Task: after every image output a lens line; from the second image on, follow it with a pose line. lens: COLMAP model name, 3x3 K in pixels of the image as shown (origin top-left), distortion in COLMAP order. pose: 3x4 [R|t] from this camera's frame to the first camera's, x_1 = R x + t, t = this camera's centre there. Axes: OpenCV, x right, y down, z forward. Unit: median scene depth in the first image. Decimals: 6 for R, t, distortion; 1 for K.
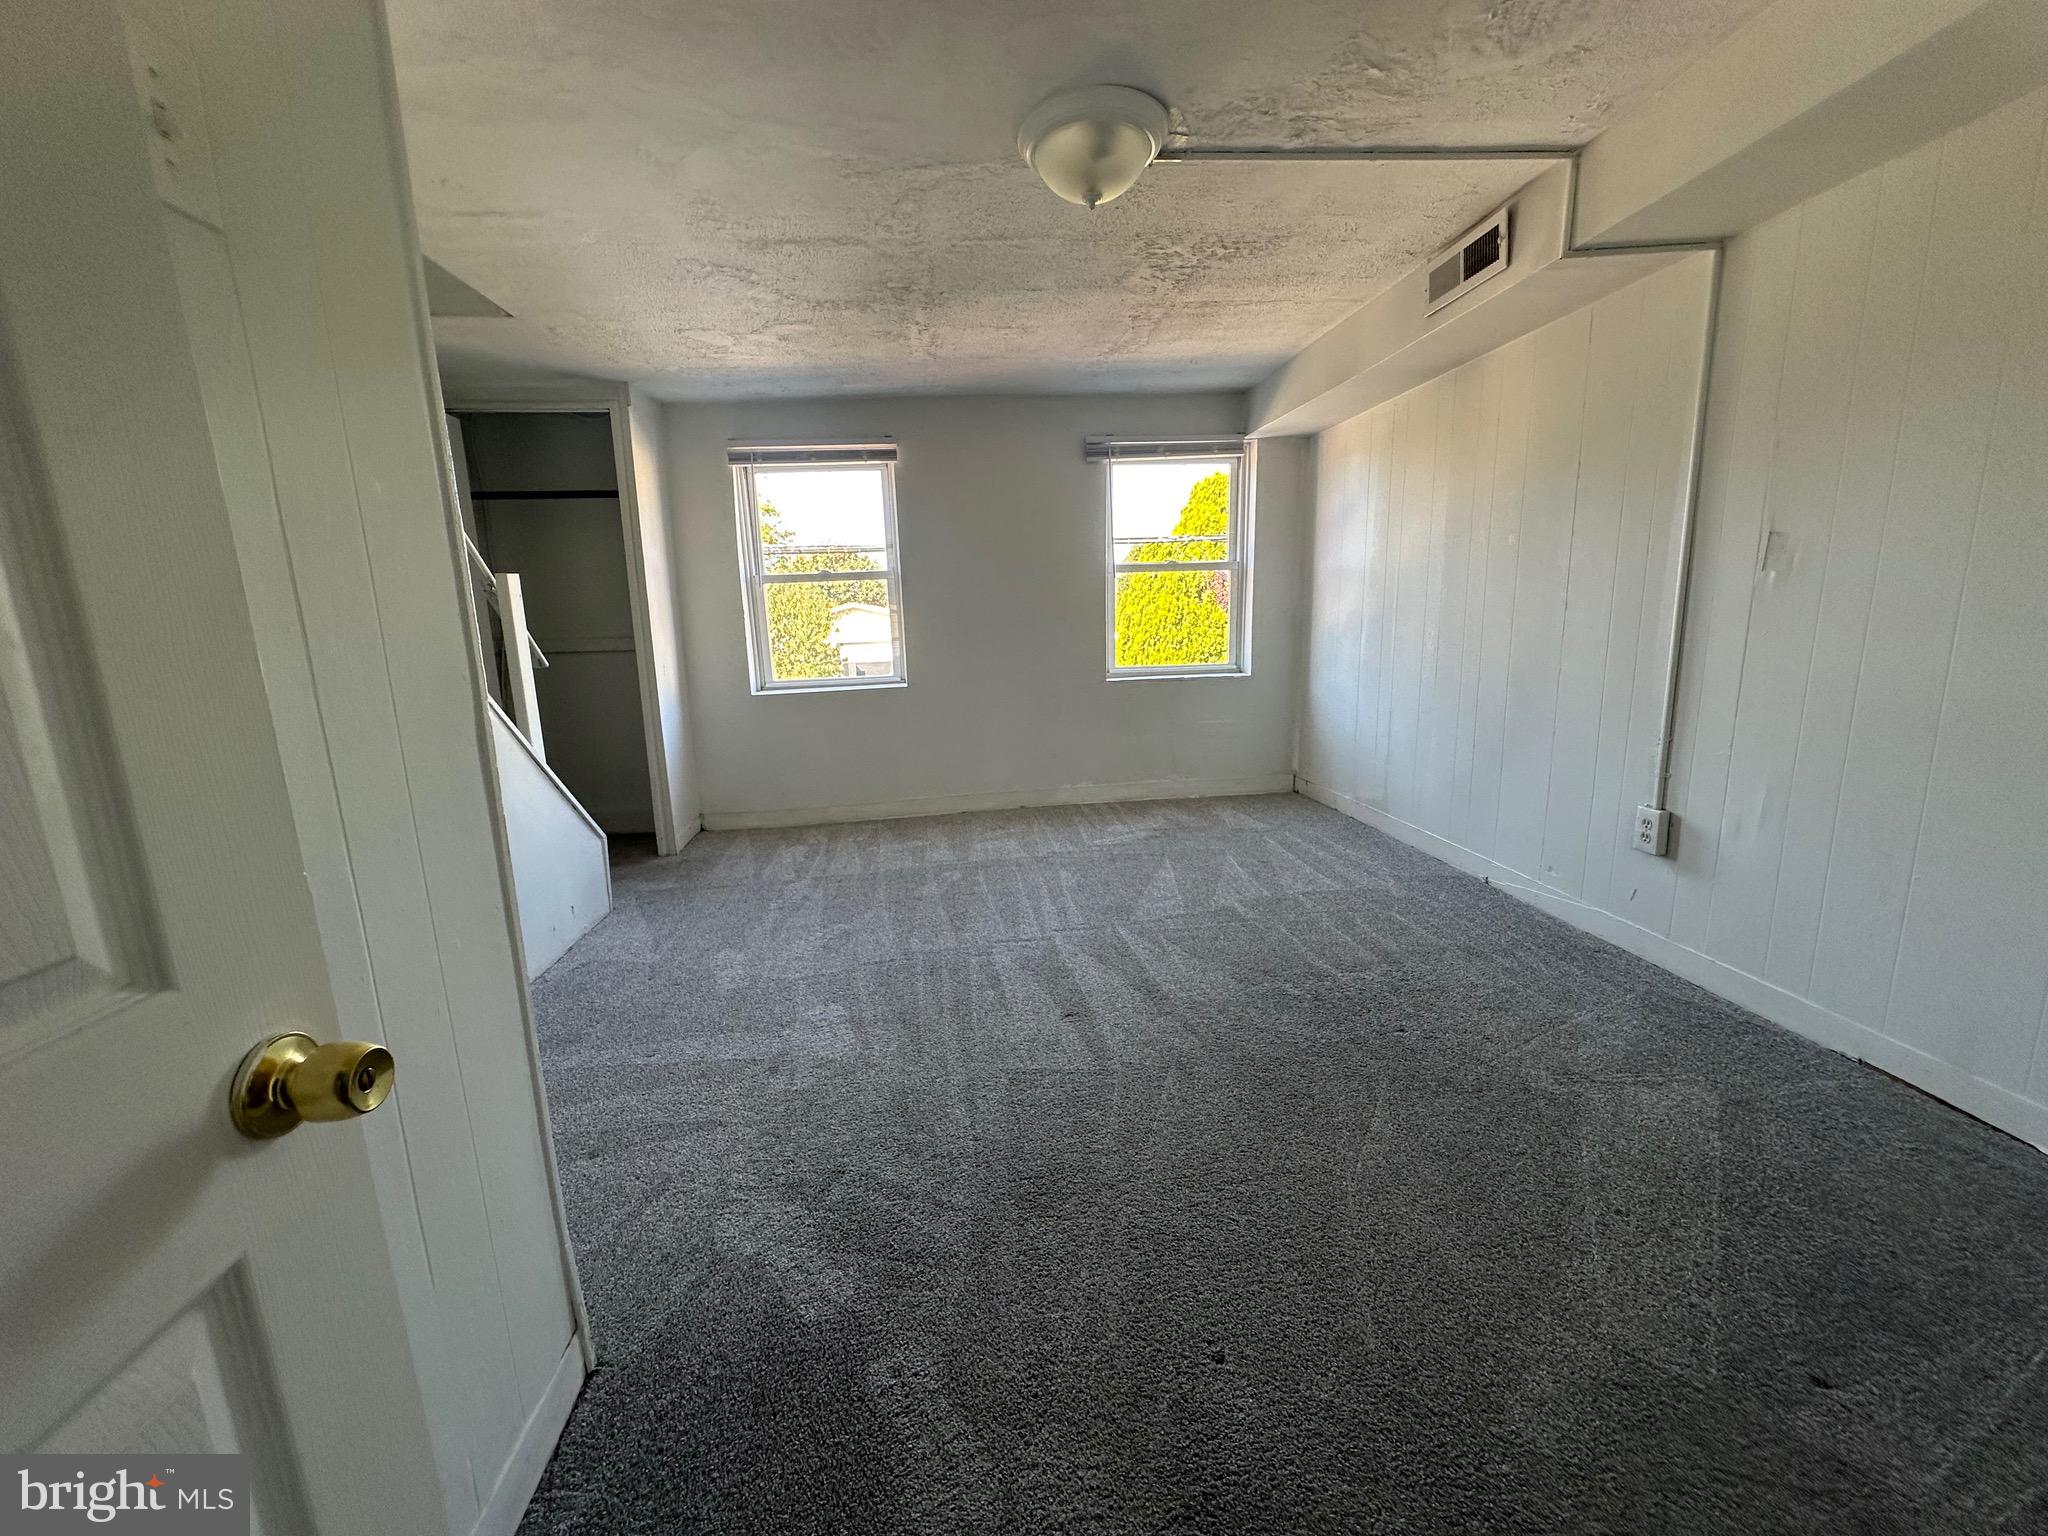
lens RADIAL K [[819.9, 0, 1022.1], [0, 819.9, 769.2], [0, 0, 1]] dist [-0.000076, -0.000625]
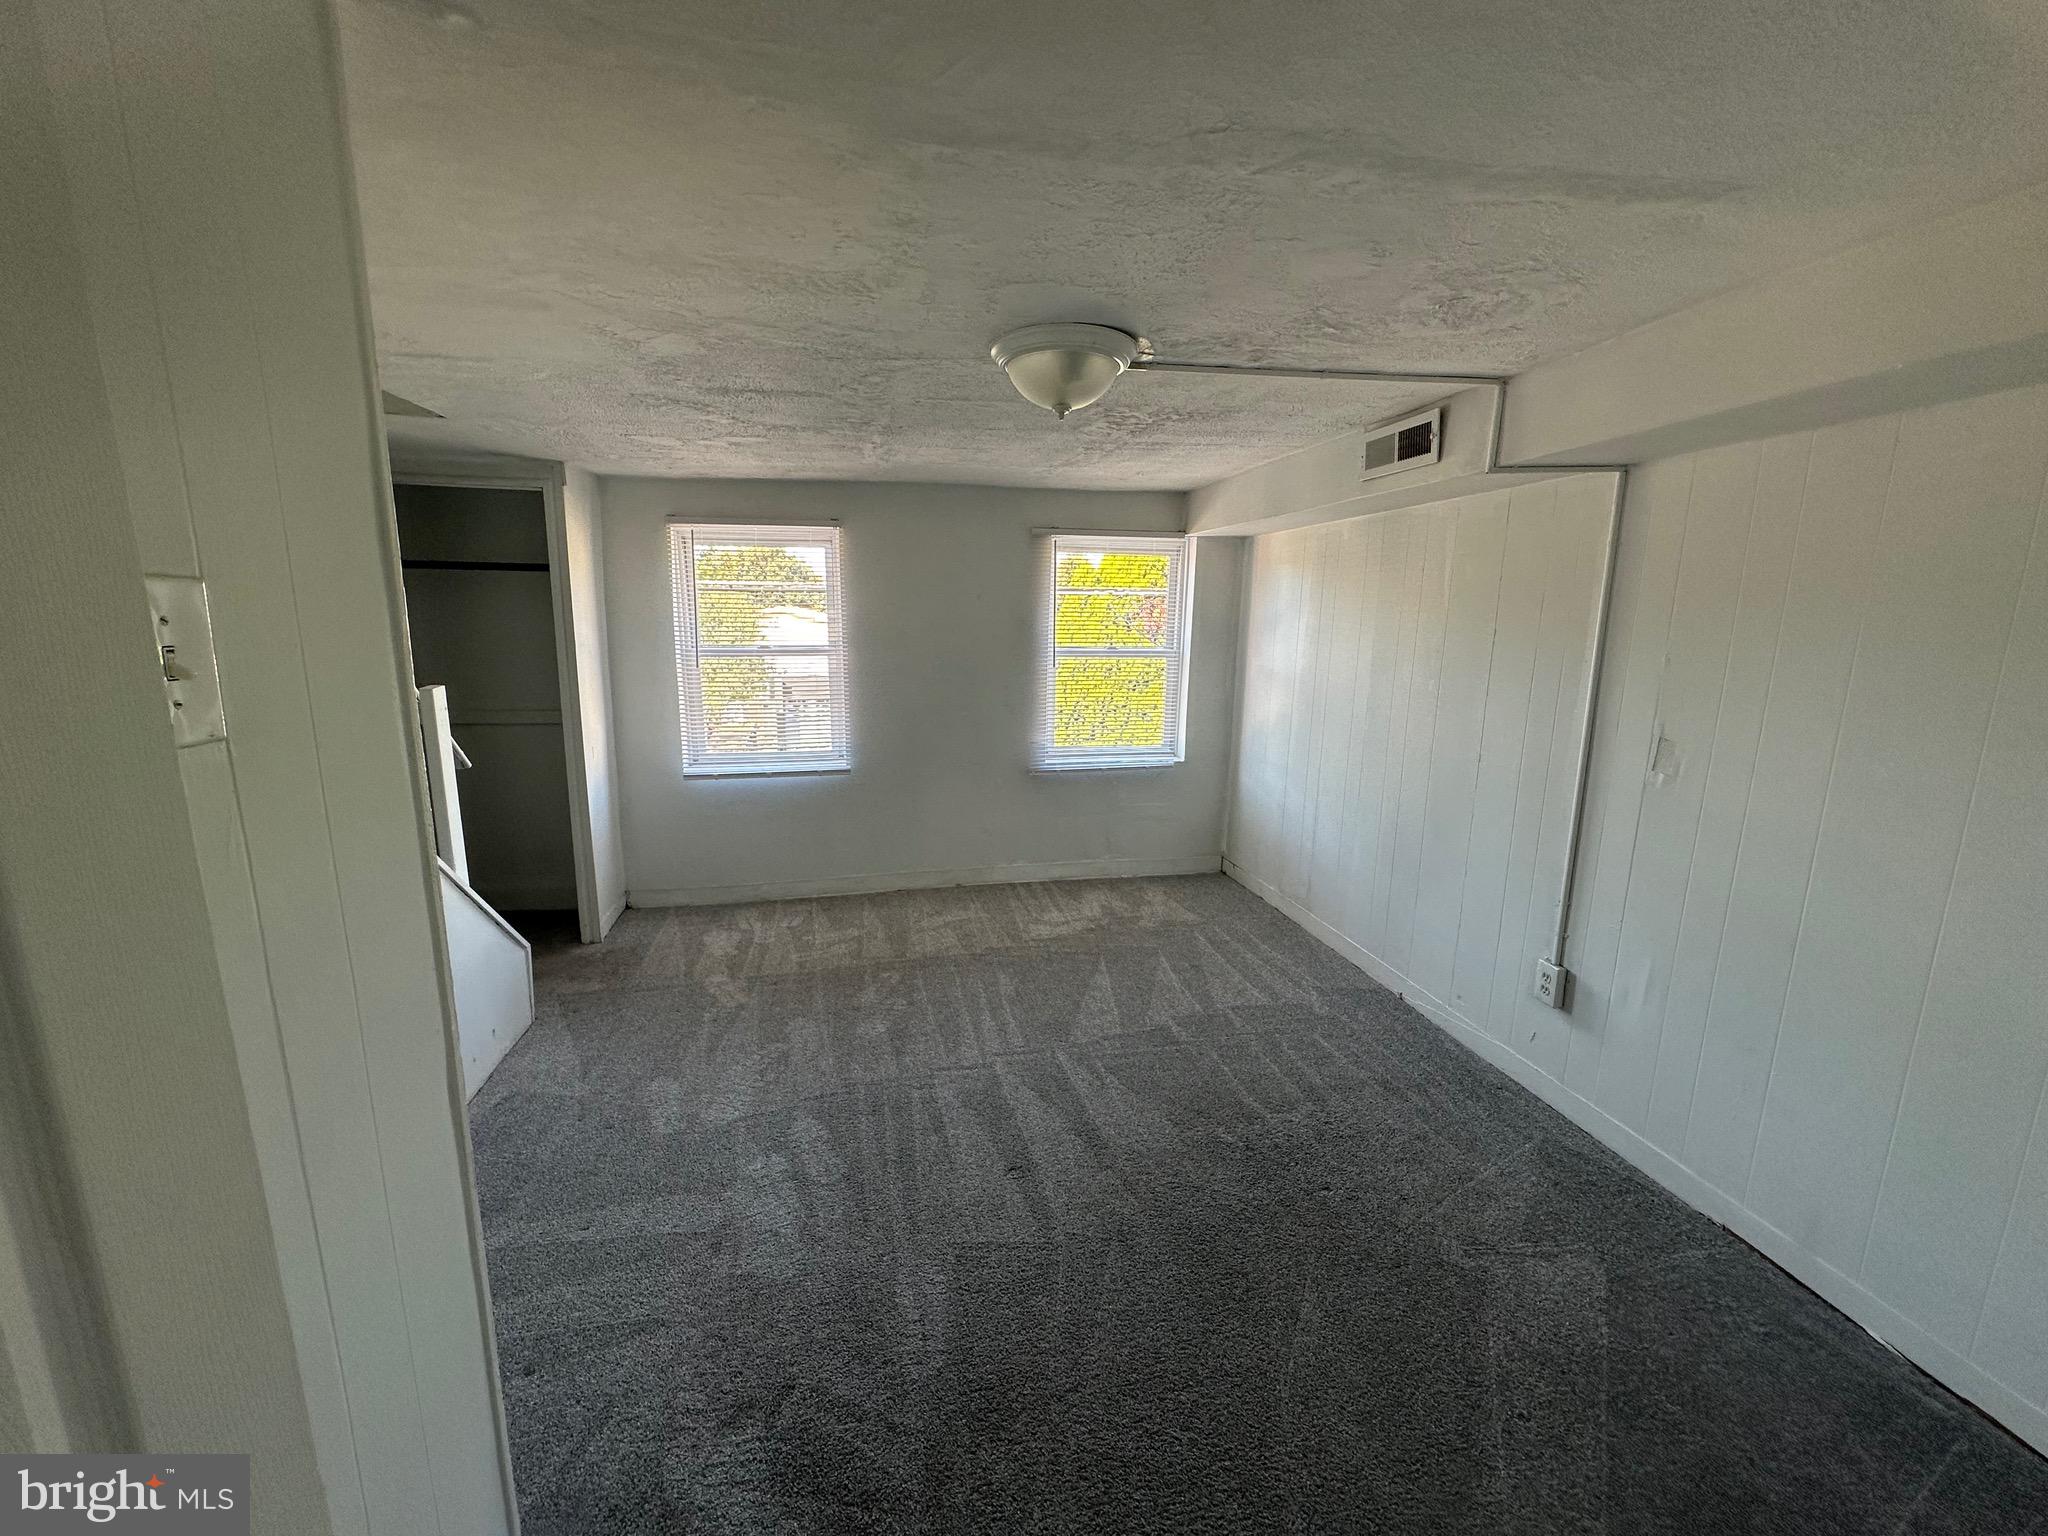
lens RADIAL K [[819.9, 0, 1022.8], [0, 819.9, 767.5], [0, 0, 1]] dist [-0.000076, -0.000625]
pose [[0.995317, 0.025896, 0.093130, -0.037259], [-0.025867, 0.999664, -0.001517, -0.194612], [-0.093138, -0.000899, 0.995653, -0.016594]]
